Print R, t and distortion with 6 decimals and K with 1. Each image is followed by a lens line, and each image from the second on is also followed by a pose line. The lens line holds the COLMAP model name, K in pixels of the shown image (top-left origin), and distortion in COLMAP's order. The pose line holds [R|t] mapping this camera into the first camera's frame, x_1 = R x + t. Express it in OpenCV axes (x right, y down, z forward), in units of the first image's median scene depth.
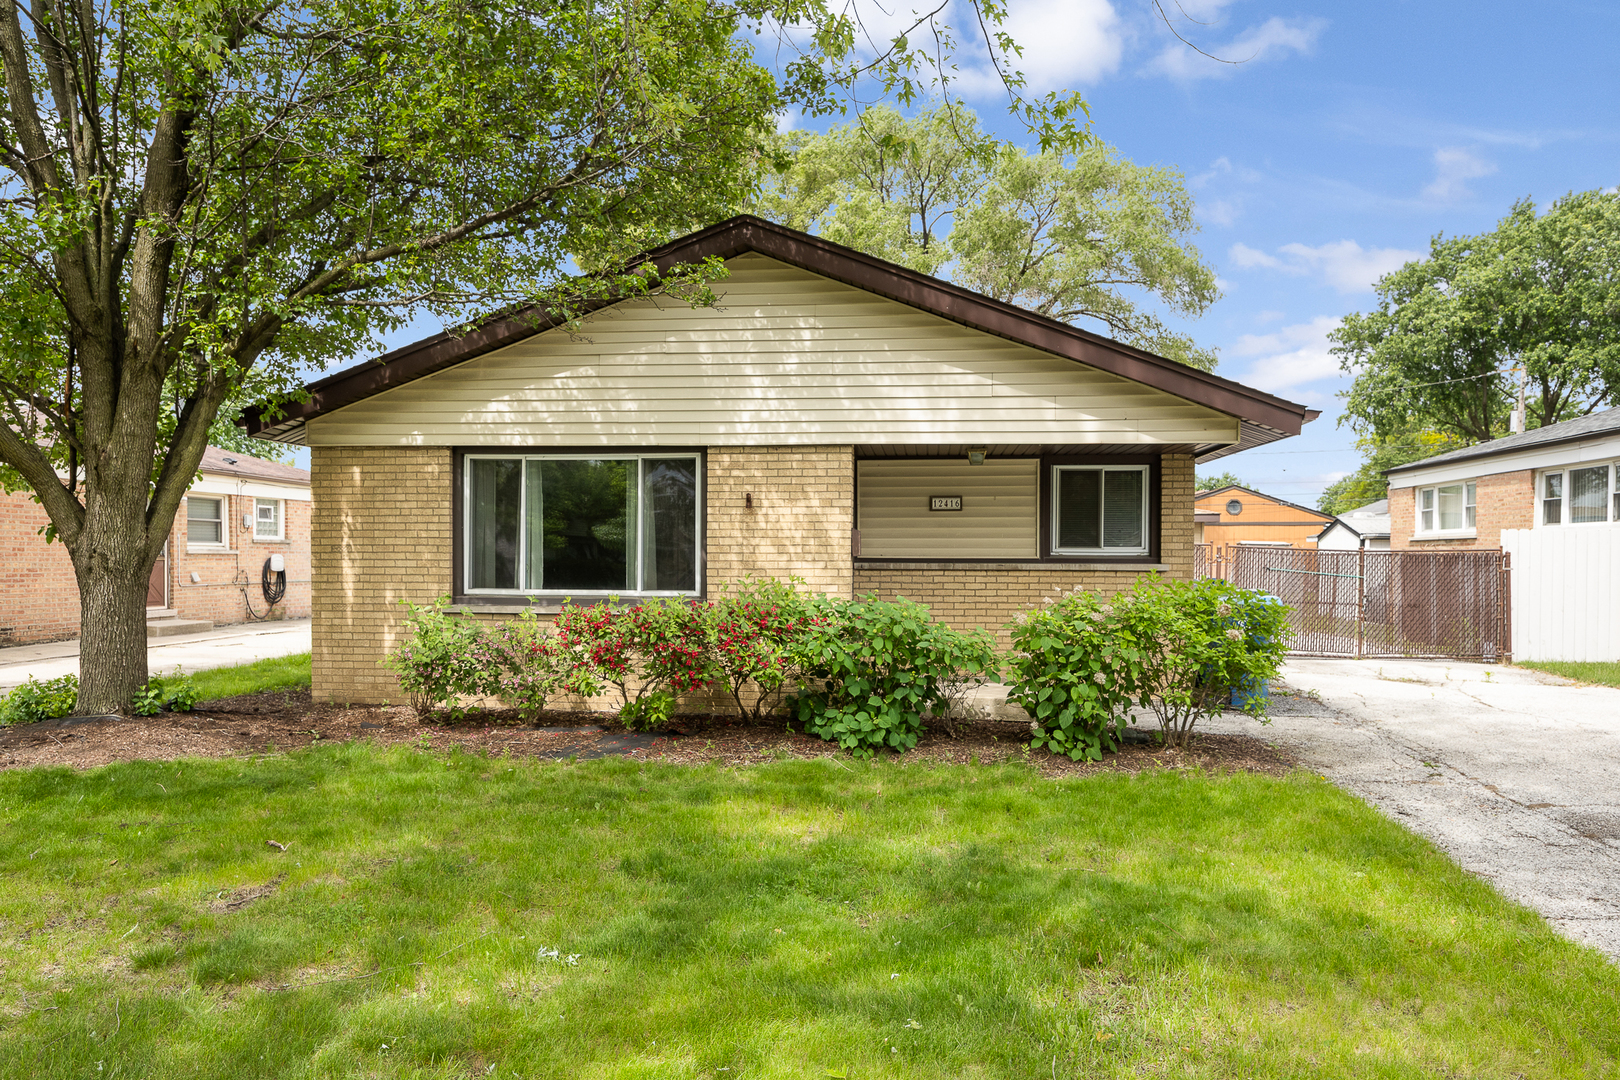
lens RADIAL K [[981.1, 0, 810.0], [0, 981.1, 540.0], [0, 0, 1]] dist [-0.018661, -0.000066]
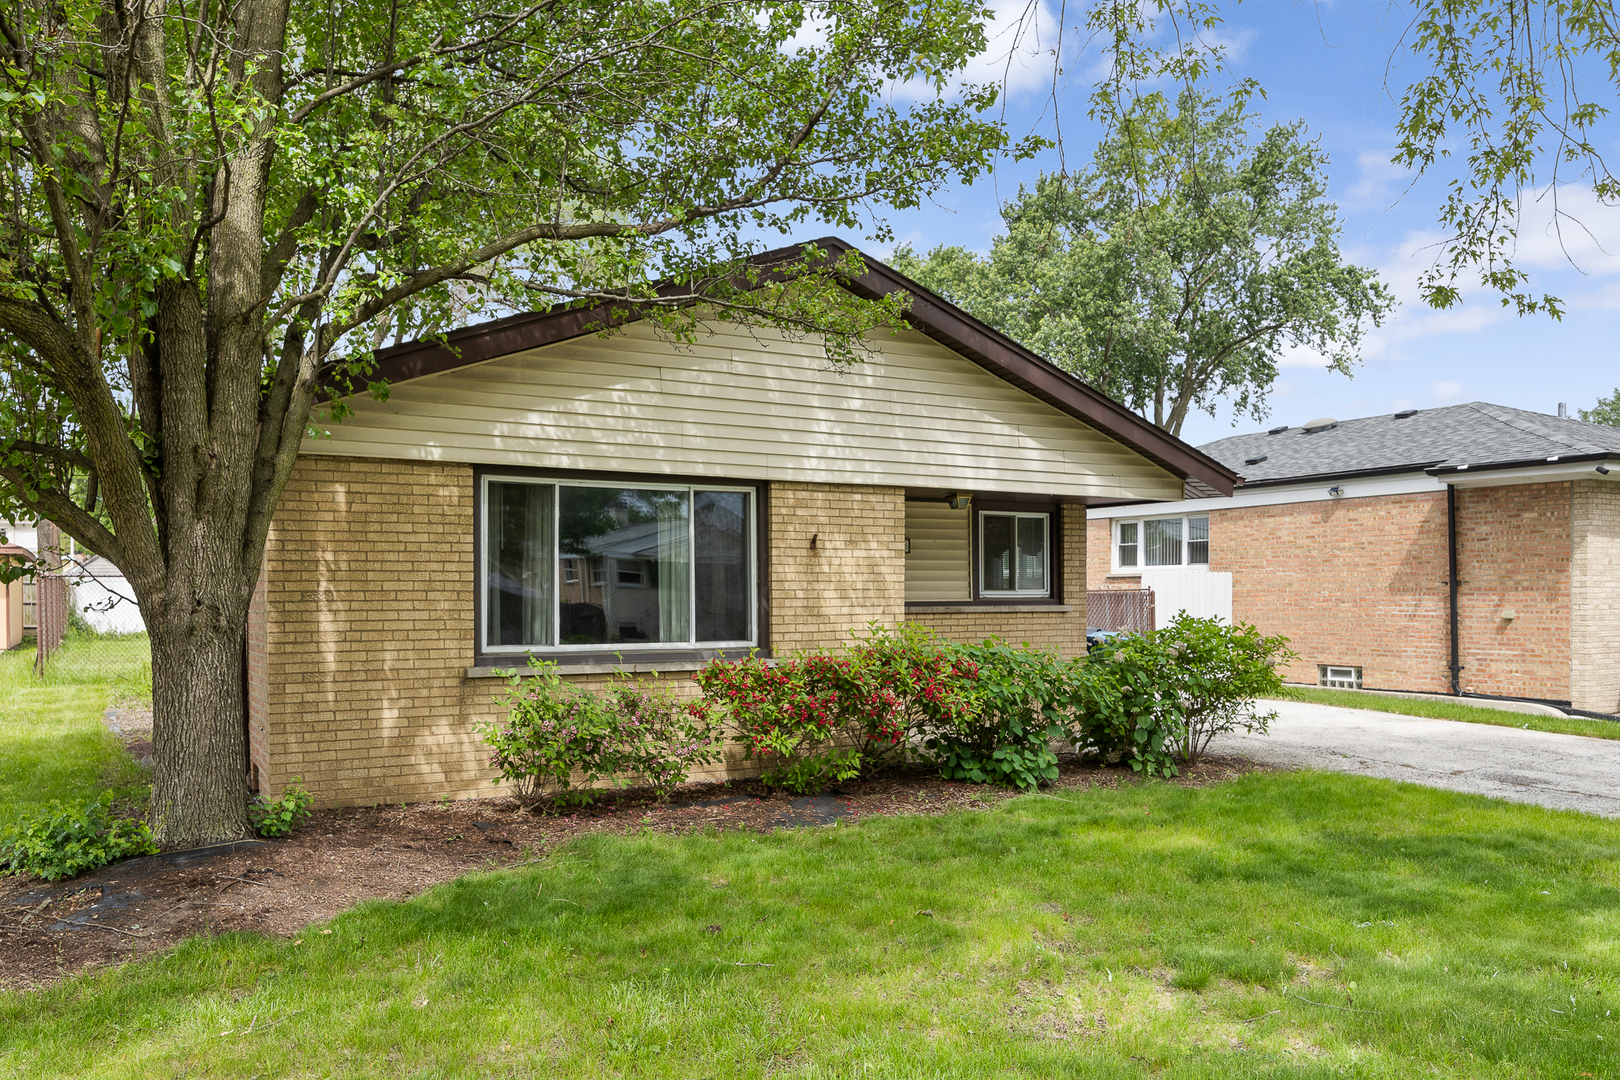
lens RADIAL K [[1221.8, 0, 811.1], [0, 1221.8, 574.2], [0, 0, 1]] dist [-0.004096, -0.001189]
pose [[0.823955, 0.003870, 0.566643, -0.697059], [-0.003517, 0.999992, -0.001714, -0.007247], [-0.566645, -0.000581, 0.823962, 0.047214]]
